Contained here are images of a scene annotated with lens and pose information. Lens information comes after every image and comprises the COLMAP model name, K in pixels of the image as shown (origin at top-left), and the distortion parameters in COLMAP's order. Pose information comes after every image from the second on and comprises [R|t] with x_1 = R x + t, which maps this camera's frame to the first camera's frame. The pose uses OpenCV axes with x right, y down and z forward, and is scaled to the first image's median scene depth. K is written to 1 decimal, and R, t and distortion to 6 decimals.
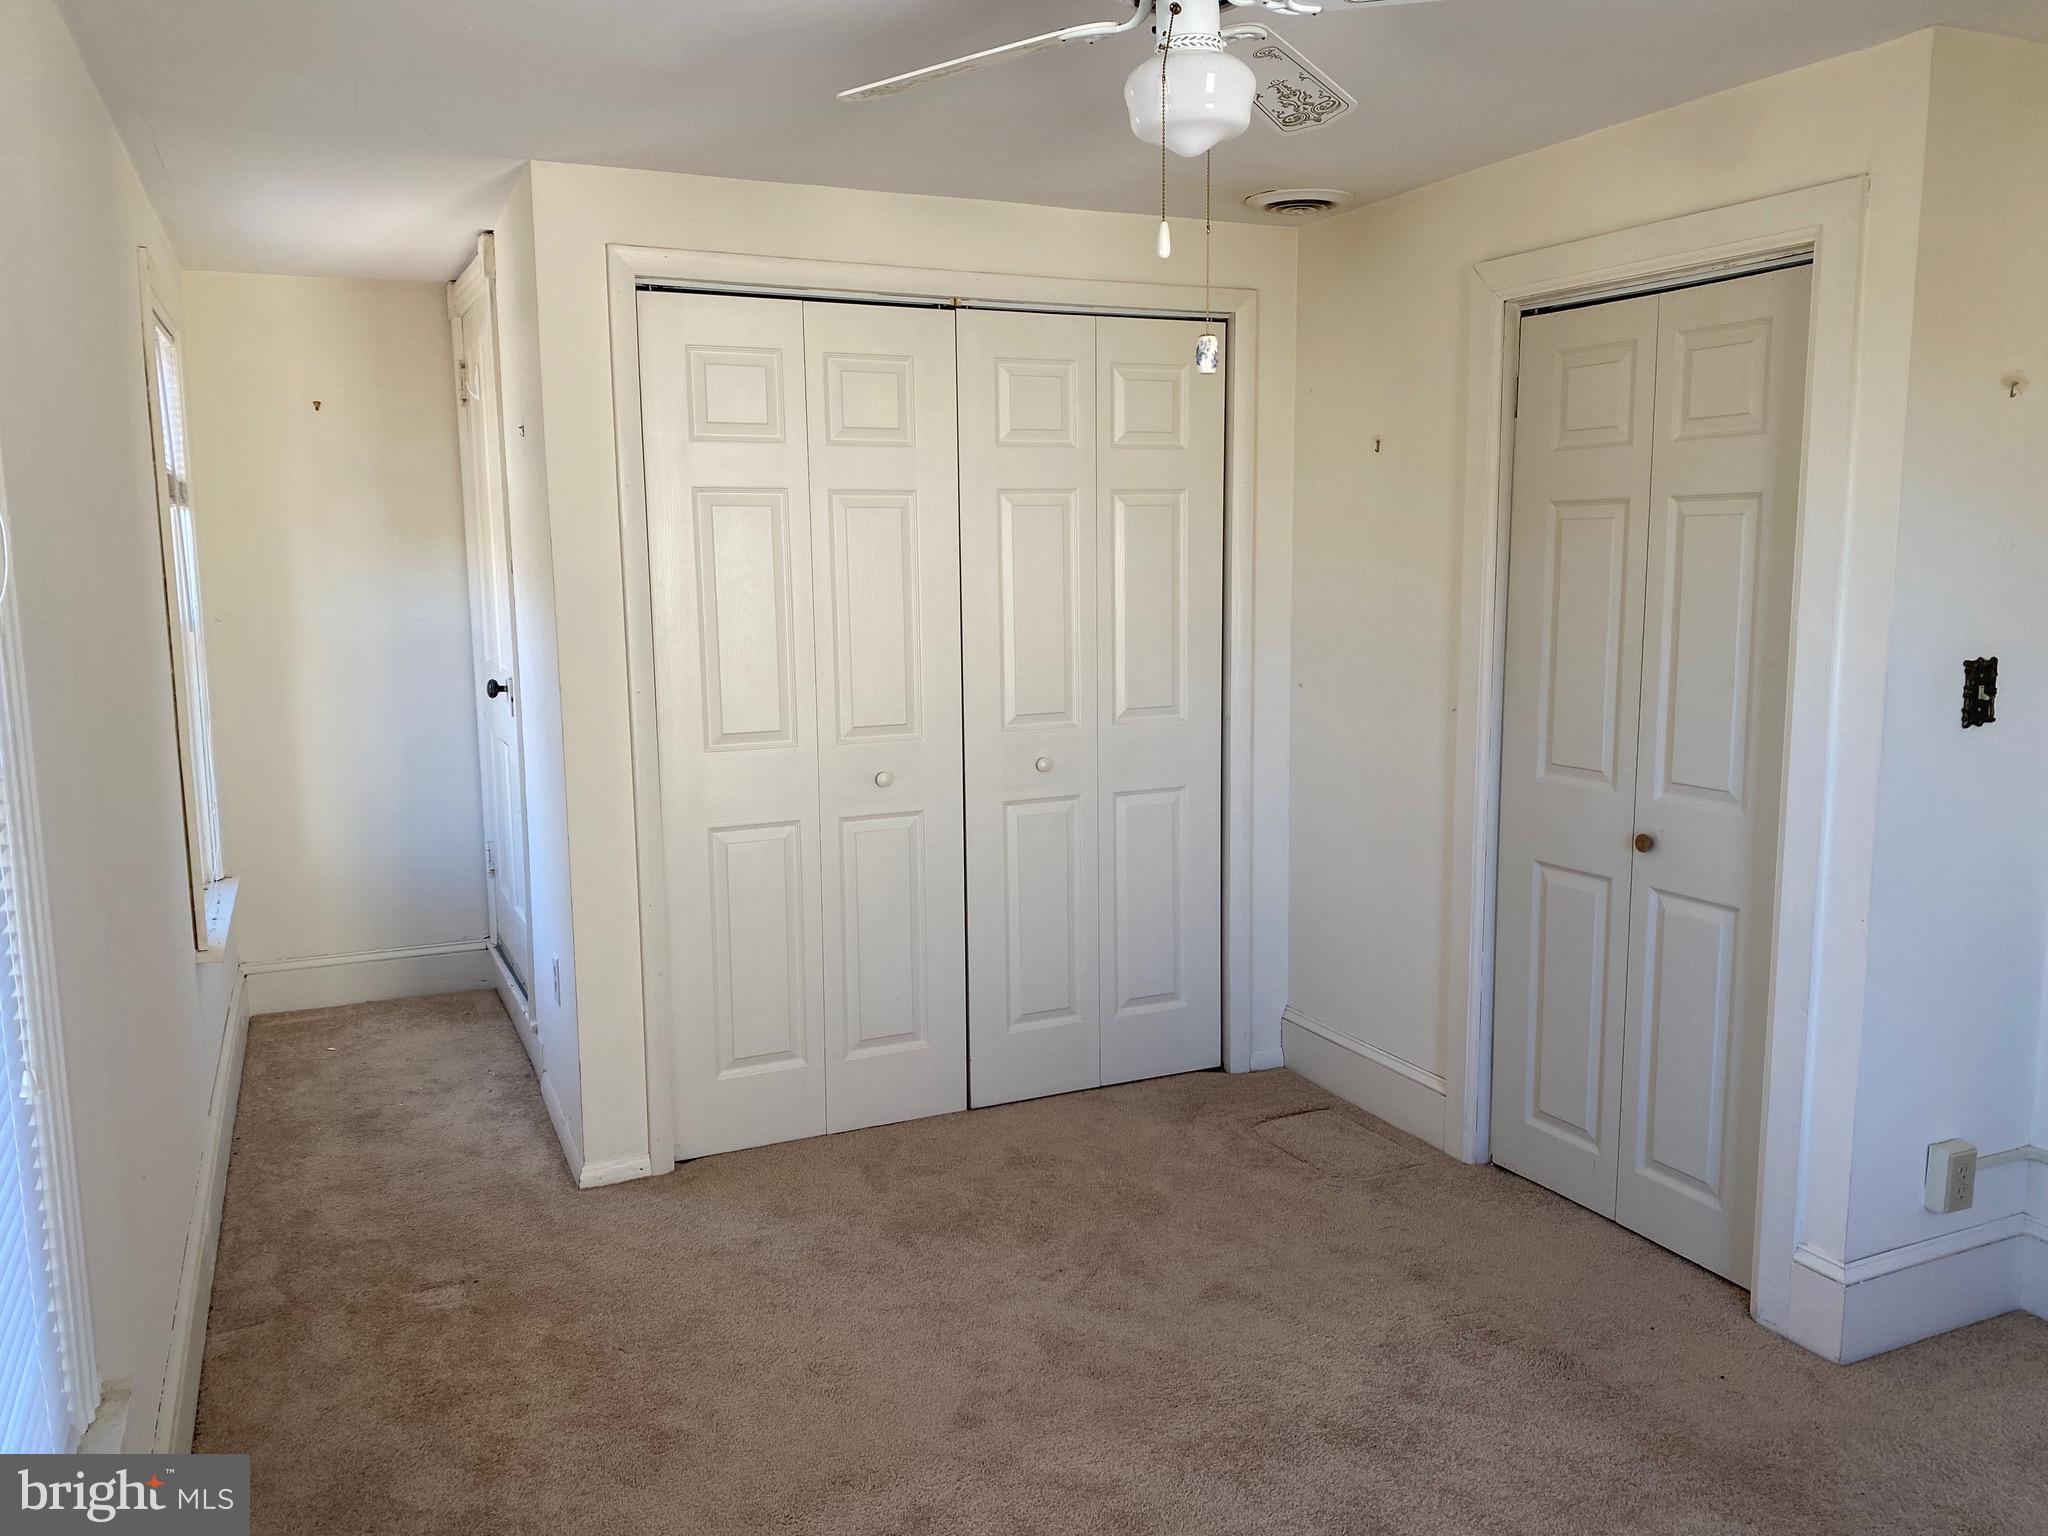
lens RADIAL K [[1544.6, 0, 1038.2], [0, 1544.6, 762.5], [0, 0, 1]] dist [0.026396, -0.025448]
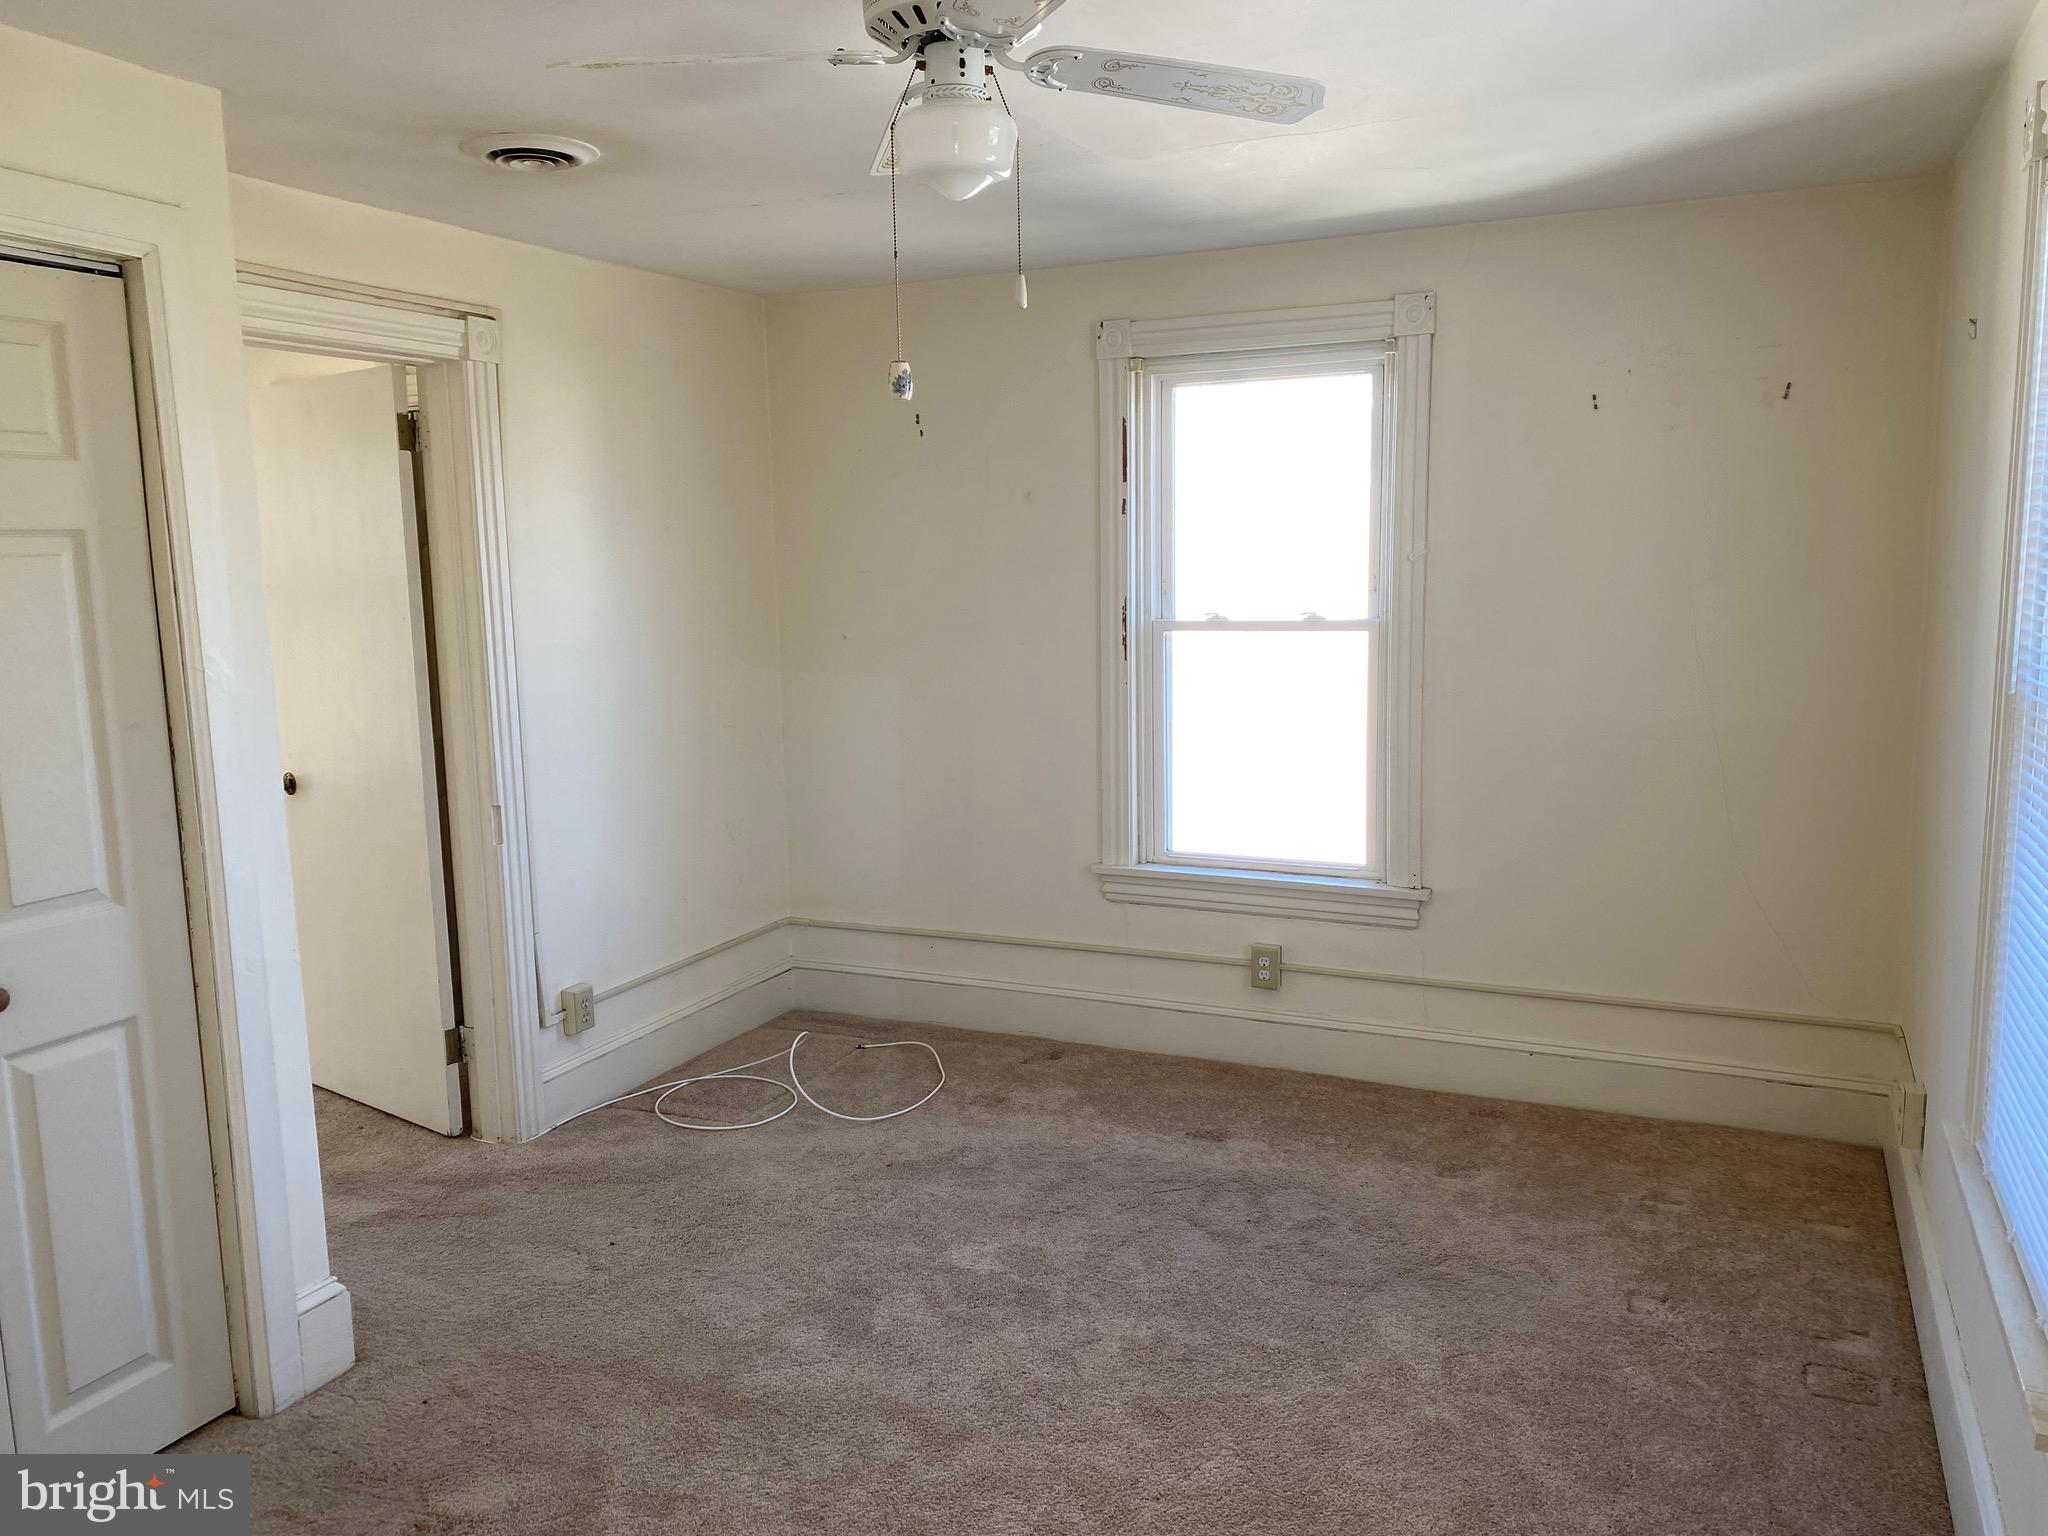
lens RADIAL K [[1544.6, 0, 1026.1], [0, 1544.6, 778.1], [0, 0, 1]] dist [0.026396, -0.025448]
pose [[-0.648985, -0.085981, 0.755927, -0.482530], [0.136277, 0.964386, 0.226690, -0.153010], [-0.748497, 0.250134, -0.614154, 1.082324]]
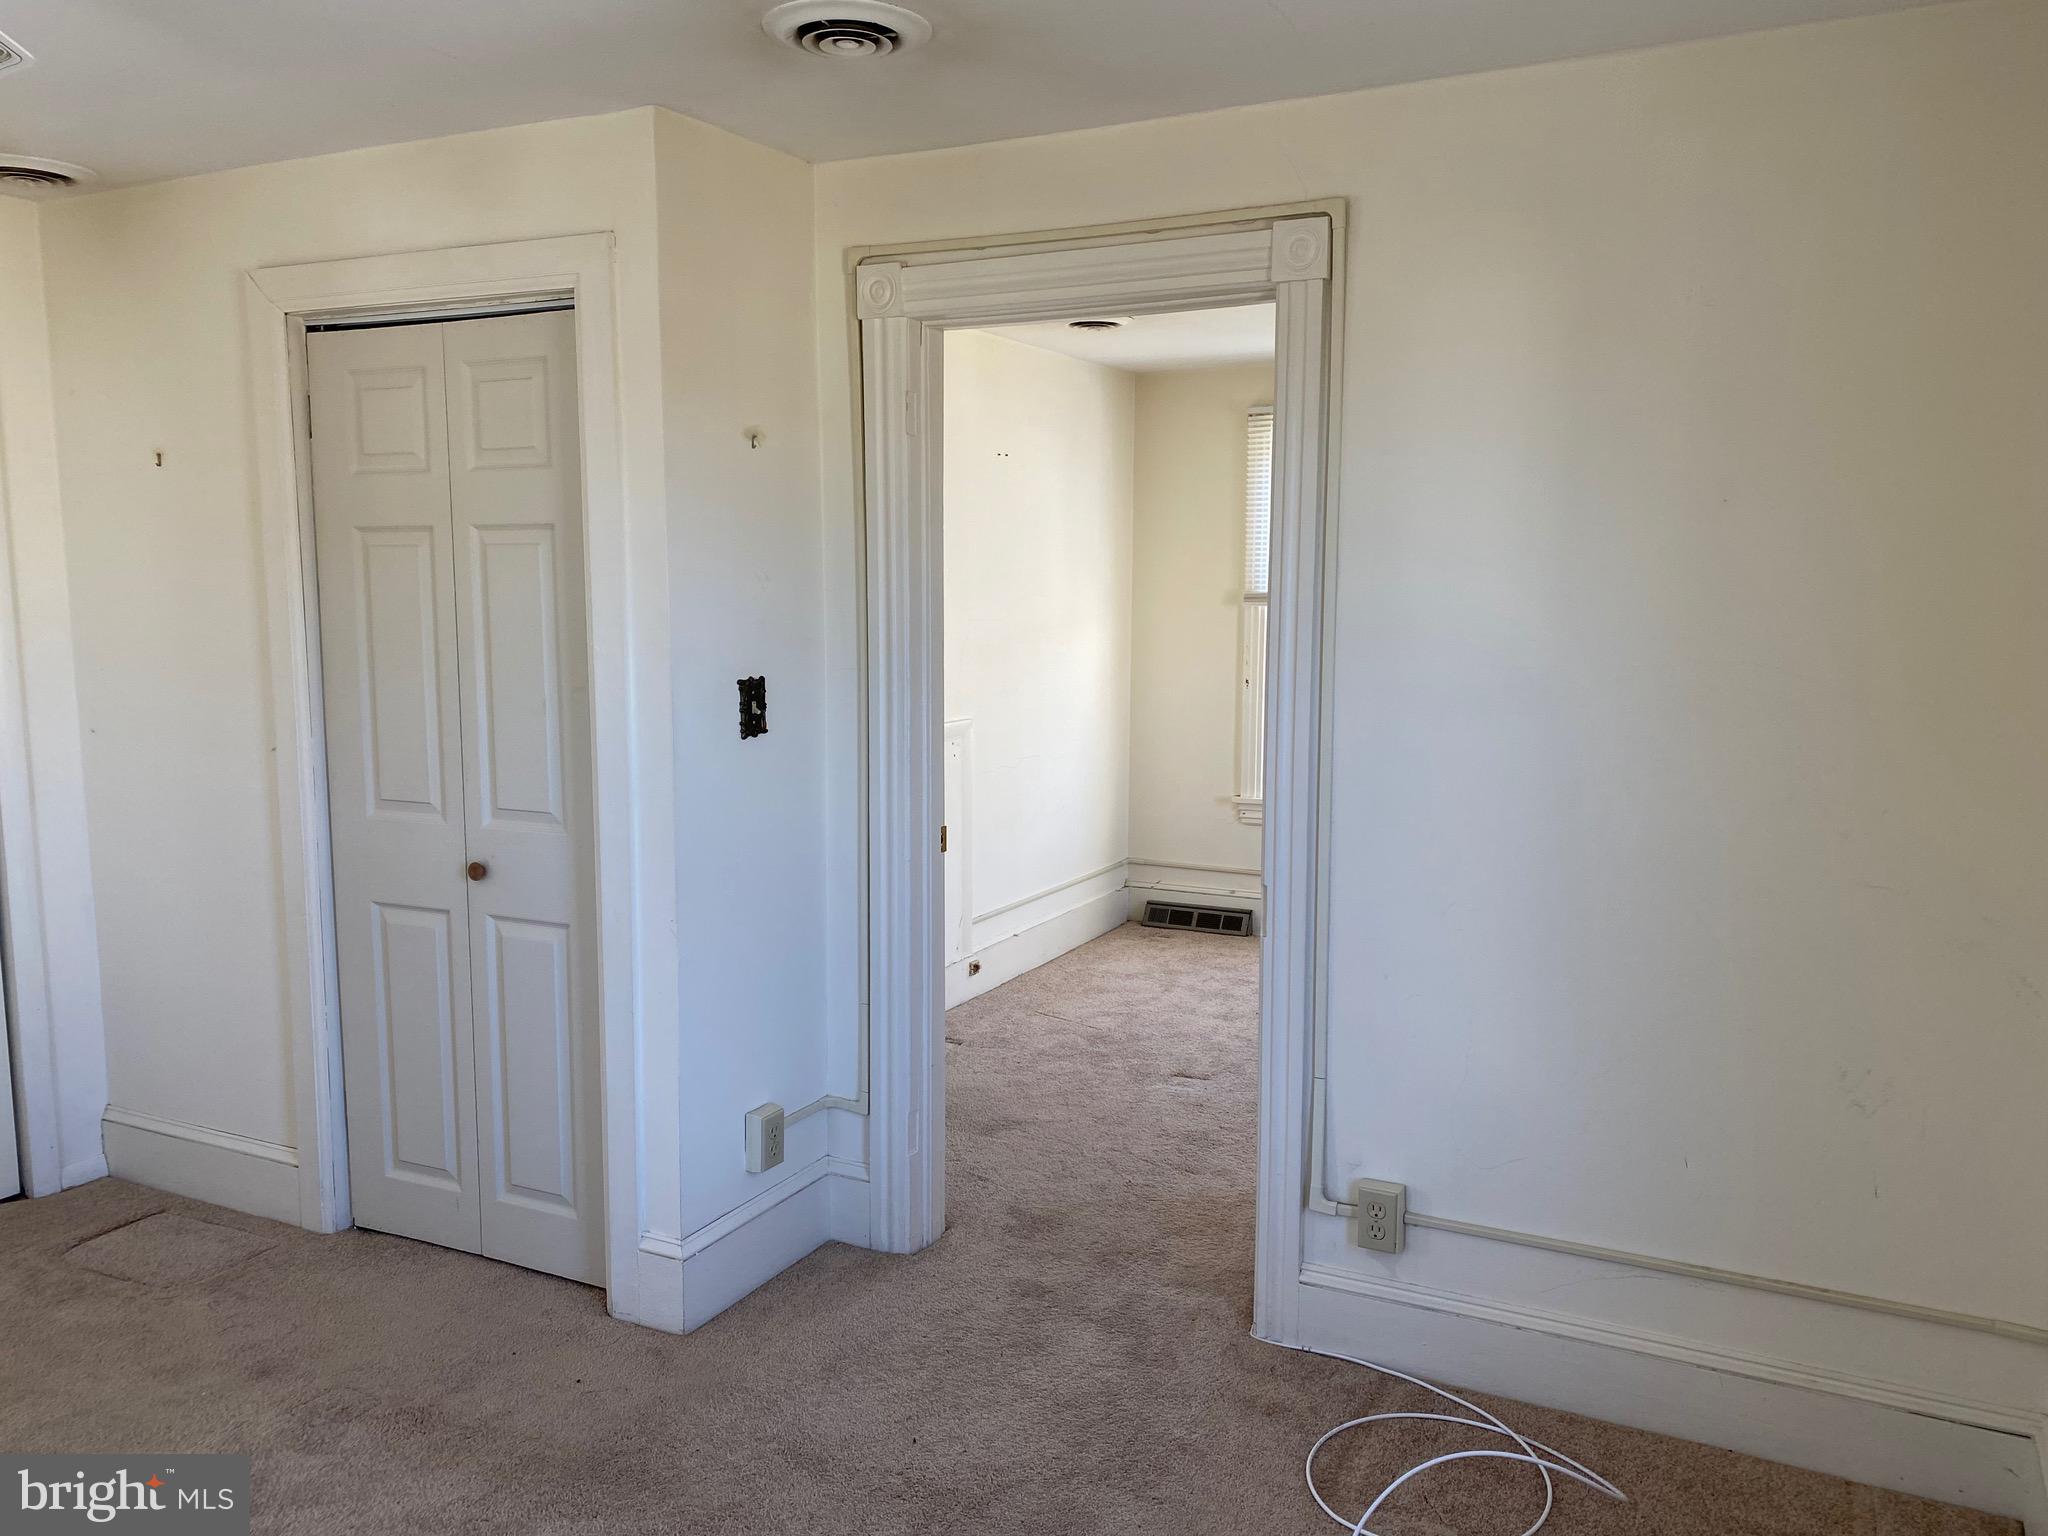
lens RADIAL K [[1544.6, 0, 1027.8], [0, 1544.6, 768.7], [0, 0, 1]] dist [0.026396, -0.025448]
pose [[0.786673, -0.065391, 0.613897, 0.062672], [0.077279, 0.996984, 0.007167, 0.006414], [-0.612514, 0.041804, 0.789354, -0.008337]]
